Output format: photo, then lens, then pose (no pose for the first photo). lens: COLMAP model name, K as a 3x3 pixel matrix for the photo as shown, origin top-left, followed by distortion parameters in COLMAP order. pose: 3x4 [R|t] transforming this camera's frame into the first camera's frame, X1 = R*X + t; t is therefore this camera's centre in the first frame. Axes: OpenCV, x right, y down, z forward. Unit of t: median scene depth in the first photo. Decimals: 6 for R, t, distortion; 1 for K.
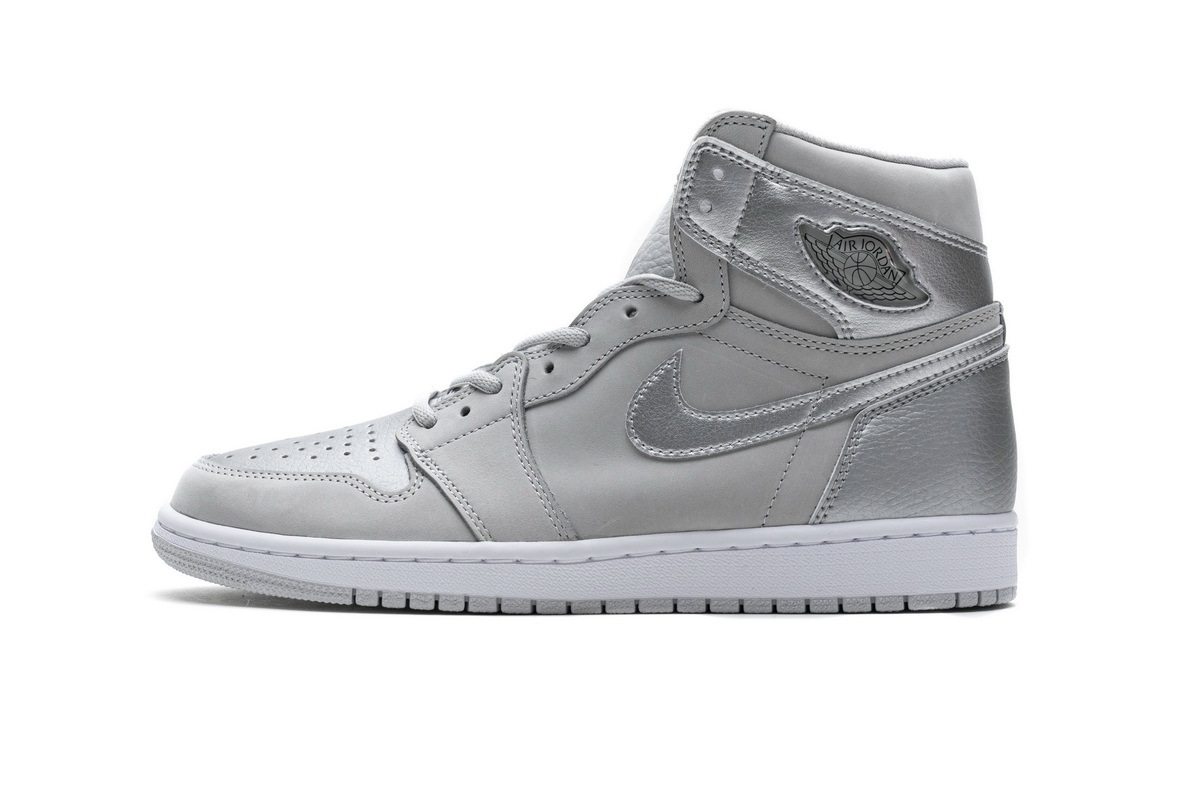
lens RADIAL K [[2317.0, 0, 600.0], [0, 2317.0, 400.0], [0, 0, 1]] dist [-0.026995, -0.065141]
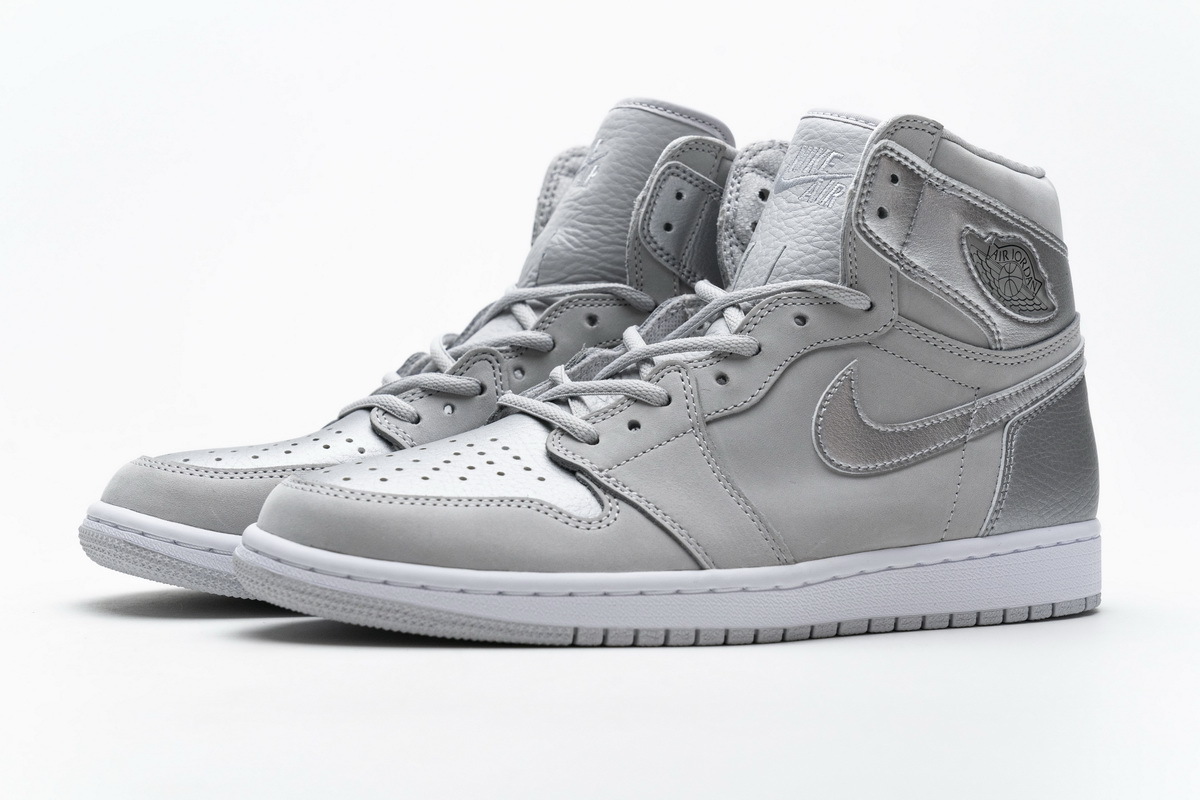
lens RADIAL K [[2400.9, 0, 600.0], [0, 2400.9, 400.0], [0, 0, 1]] dist [-0.002635, -0.102757]
pose [[0.876045, -0.010240, 0.482121, -0.541159], [-0.008691, 0.999277, 0.037016, -0.041344], [-0.482152, -0.036617, 0.875322, 0.176722]]
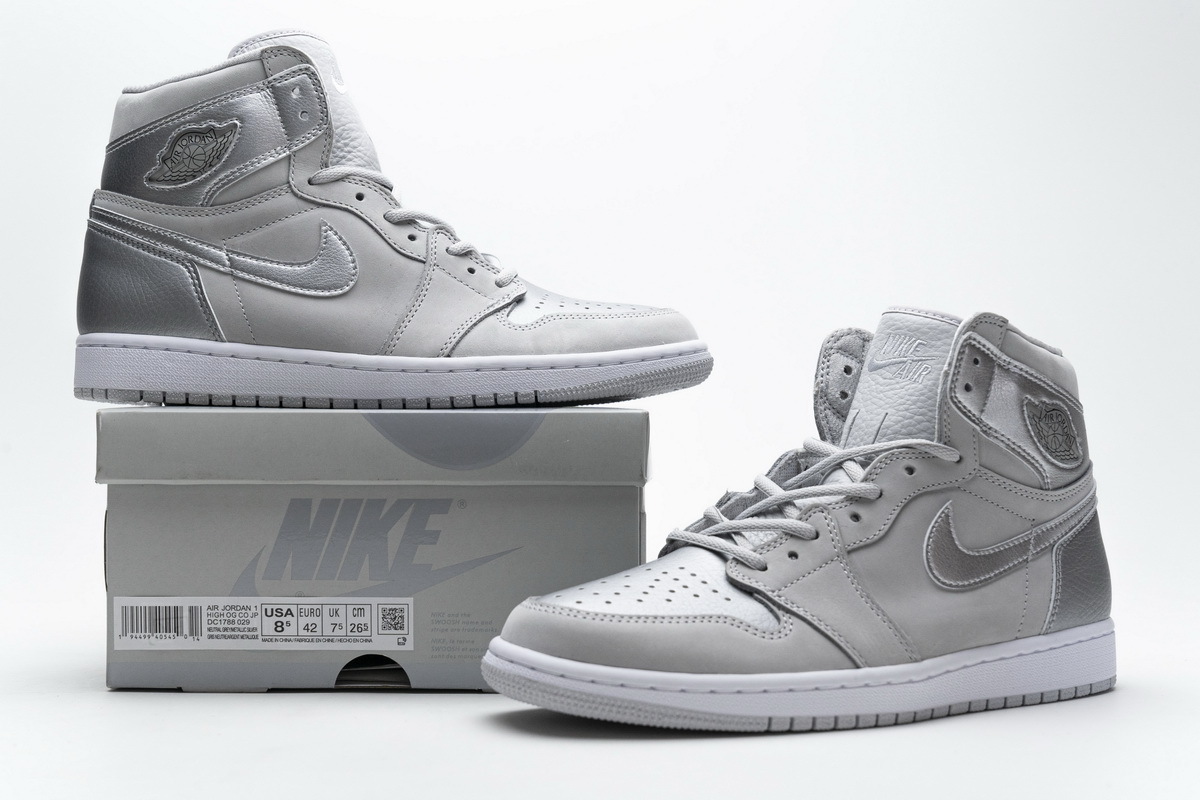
lens RADIAL K [[1834.6, 0, 600.0], [0, 1834.6, 400.0], [0, 0, 1]] dist [-0.004584, -0.021083]
pose [[0.826245, 0.006150, 0.563277, -0.682564], [0.000580, 0.999931, -0.011768, -0.064916], [-0.563310, 0.010050, 0.826184, 0.287232]]
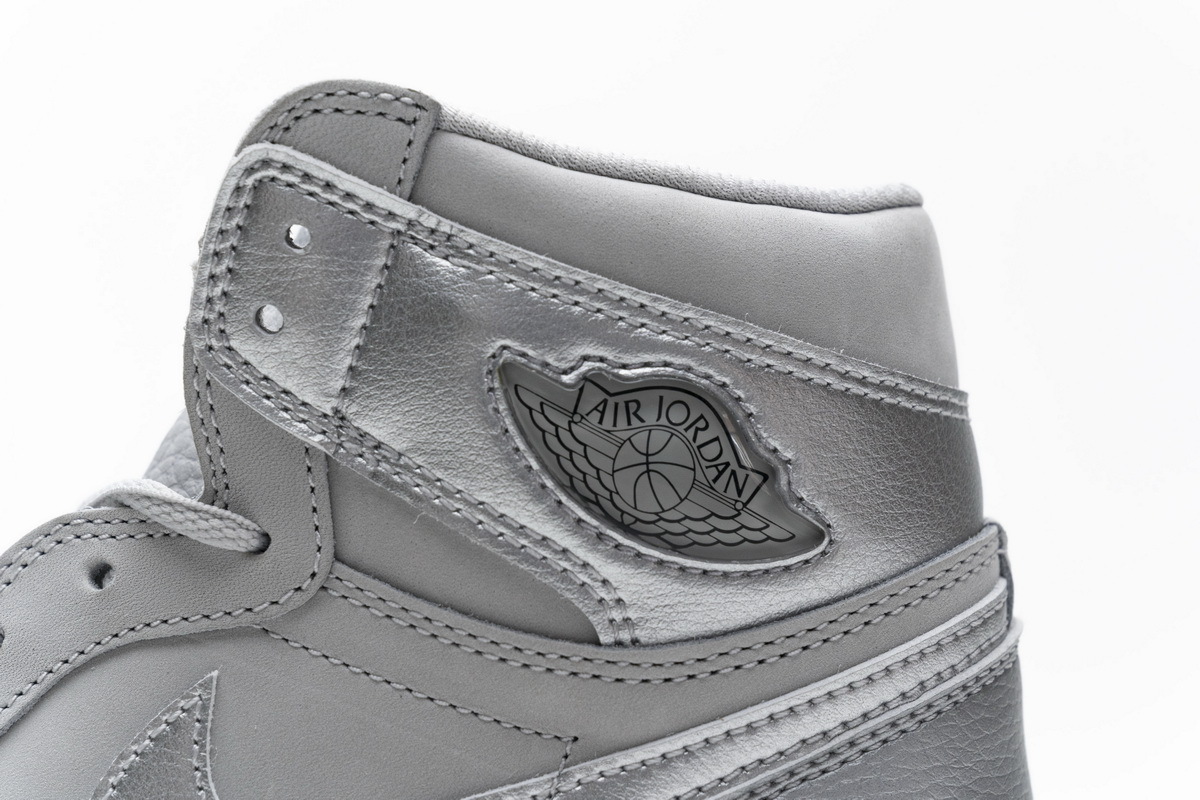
lens RADIAL K [[2400.9, 0, 600.0], [0, 2400.9, 400.0], [0, 0, 1]] dist [-0.002635, -0.102757]
pose [[0.999852, -0.010591, 0.013582, 0.097288], [0.010405, 0.999852, 0.013710, -0.074500], [-0.013725, -0.013566, 0.999814, 0.582210]]
